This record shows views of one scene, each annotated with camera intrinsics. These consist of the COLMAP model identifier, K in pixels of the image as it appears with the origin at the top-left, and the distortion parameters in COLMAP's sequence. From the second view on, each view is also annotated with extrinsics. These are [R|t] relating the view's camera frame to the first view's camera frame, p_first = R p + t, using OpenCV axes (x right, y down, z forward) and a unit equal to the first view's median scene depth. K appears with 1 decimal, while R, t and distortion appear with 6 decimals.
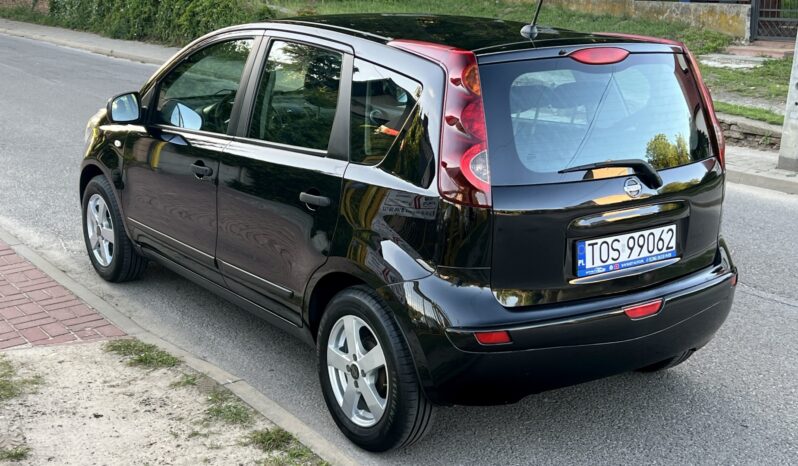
lens RADIAL K [[1010.5, 0, 399.0], [0, 1010.5, 233.0], [0, 0, 1]] dist [0.204526, -0.595814]
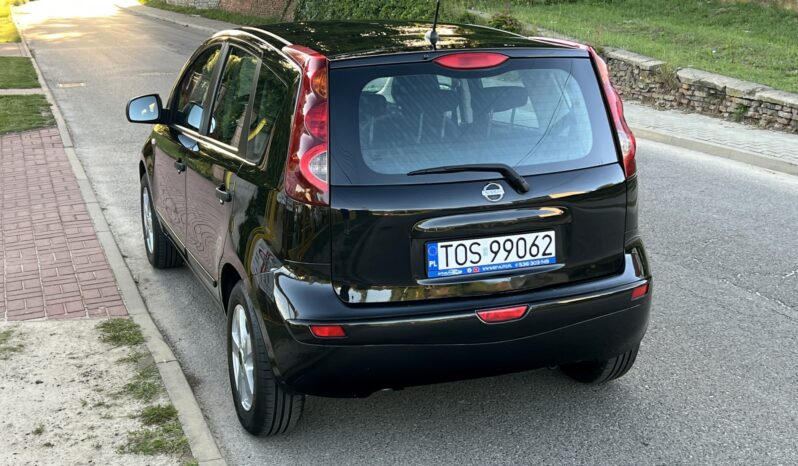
lens RADIAL K [[1010.5, 0, 399.0], [0, 1010.5, 233.0], [0, 0, 1]] dist [0.204526, -0.595814]
pose [[0.967299, 0.038799, -0.250655, 0.377036], [-0.039890, 0.999204, 0.000729, -0.000938], [0.250483, 0.009294, 0.968076, 0.012154]]
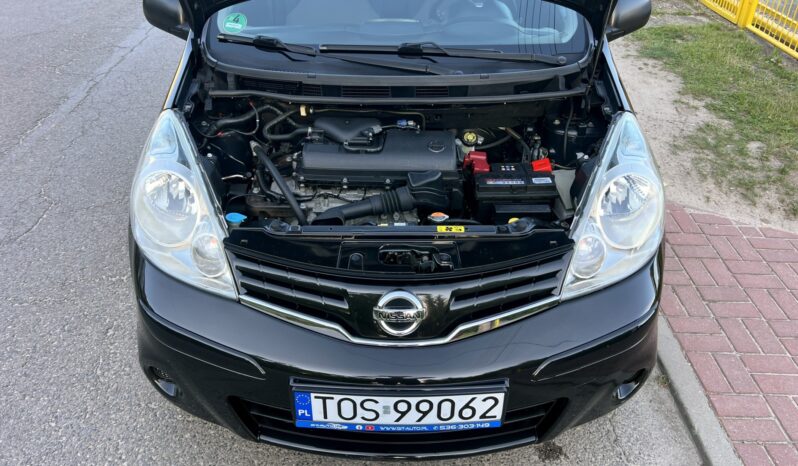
lens RADIAL K [[627.4, 0, 399.0], [0, 627.4, 233.0], [0, 0, 1]] dist [0.024305, -0.001803]
pose [[-0.814327, -0.345056, 0.466699, -0.554180], [0.117489, 0.689444, 0.714747, -0.496279], [-0.568391, 0.636869, -0.520892, 1.974955]]
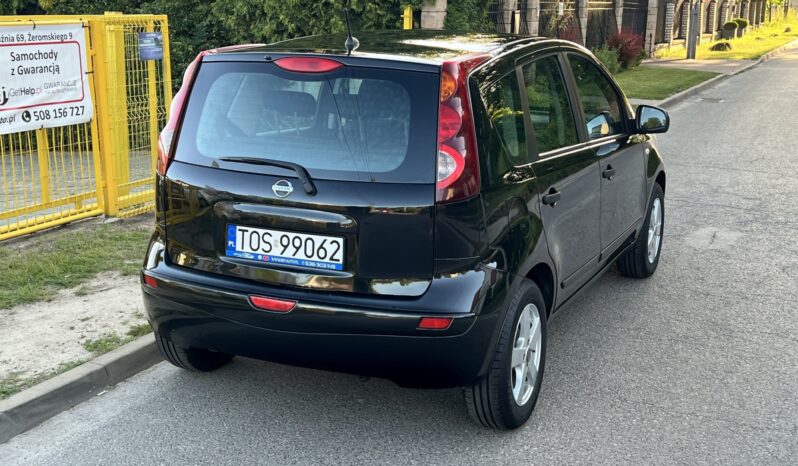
lens RADIAL K [[1010.5, 0, 399.0], [0, 1010.5, 233.0], [0, 0, 1]] dist [0.204526, -0.595814]
pose [[0.496196, 0.185799, -0.848097, 1.149274], [-0.212036, 0.973187, 0.089147, -0.114413], [0.841921, 0.135592, 0.522288, 0.538895]]
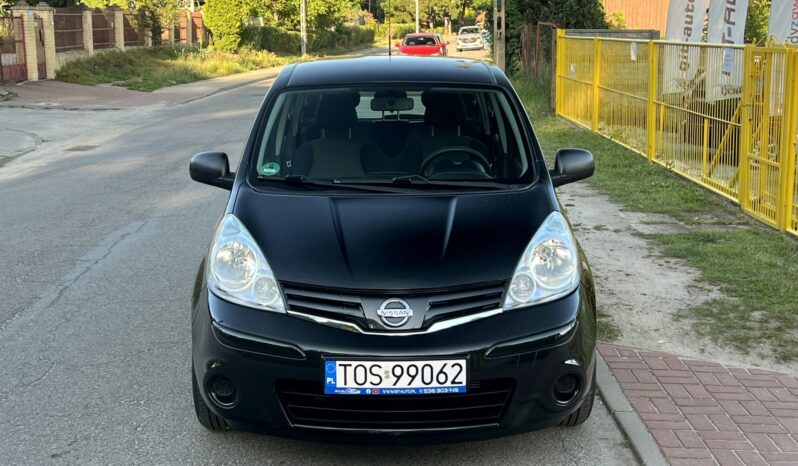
lens RADIAL K [[1062.1, 0, 402.3], [0, 1062.1, 232.5], [0, 0, 1]] dist [0.207904, -0.630904]
pose [[-0.818138, -0.121443, 0.562051, -0.963159], [0.130522, 0.912710, 0.387201, -0.643916], [-0.560012, 0.390144, -0.730872, 2.521058]]
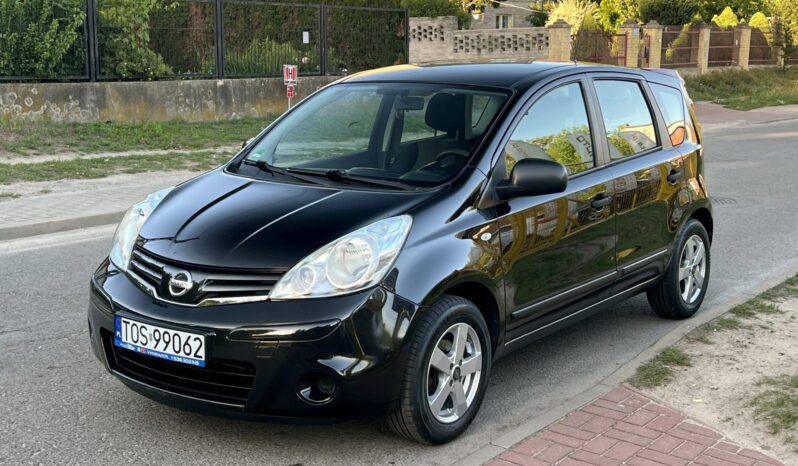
lens RADIAL K [[1062.1, 0, 402.3], [0, 1062.1, 232.5], [0, 0, 1]] dist [0.207904, -0.630904]
pose [[-0.312414, -0.183272, 0.932099, -1.490744], [0.215239, 0.942037, 0.257369, -0.460747], [-0.925240, 0.281030, -0.254858, 1.853403]]
